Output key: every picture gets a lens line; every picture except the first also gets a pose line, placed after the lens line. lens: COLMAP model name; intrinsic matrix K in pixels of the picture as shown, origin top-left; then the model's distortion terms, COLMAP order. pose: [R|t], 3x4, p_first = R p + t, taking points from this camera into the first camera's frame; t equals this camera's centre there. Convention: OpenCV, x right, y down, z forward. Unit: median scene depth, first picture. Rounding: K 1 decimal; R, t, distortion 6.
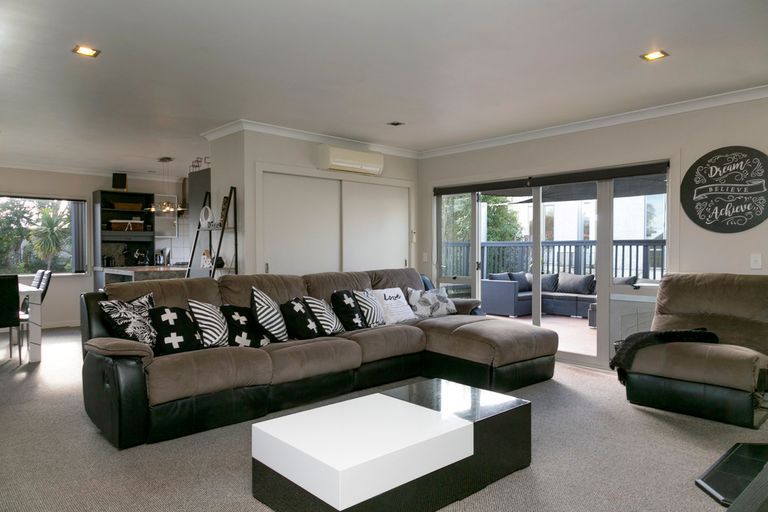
lens RADIAL K [[528.5, 0, 374.4], [0, 528.5, 252.6], [0, 0, 1]] dist [0.004410, 0.001633]
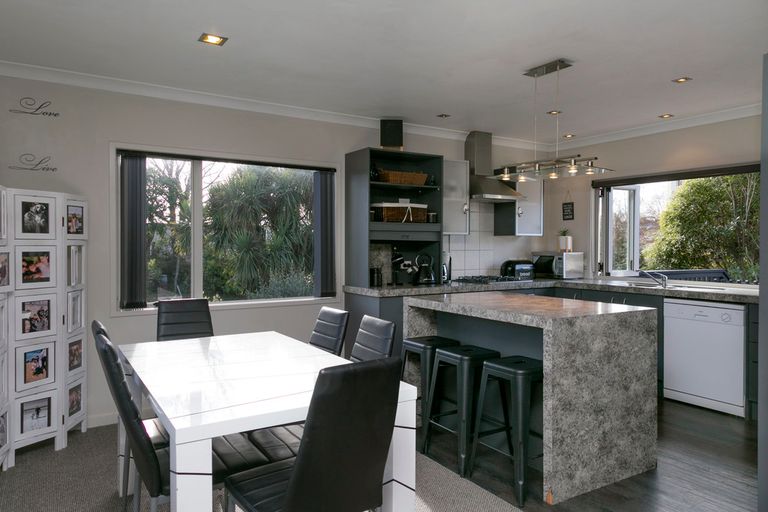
lens RADIAL K [[528.5, 0, 374.4], [0, 528.5, 252.6], [0, 0, 1]] dist [0.004410, 0.001633]
pose [[0.986143, 0.010981, -0.165532, -0.399470], [-0.010202, 0.999933, 0.005553, -0.011826], [0.165582, -0.003788, 0.986189, 0.438536]]
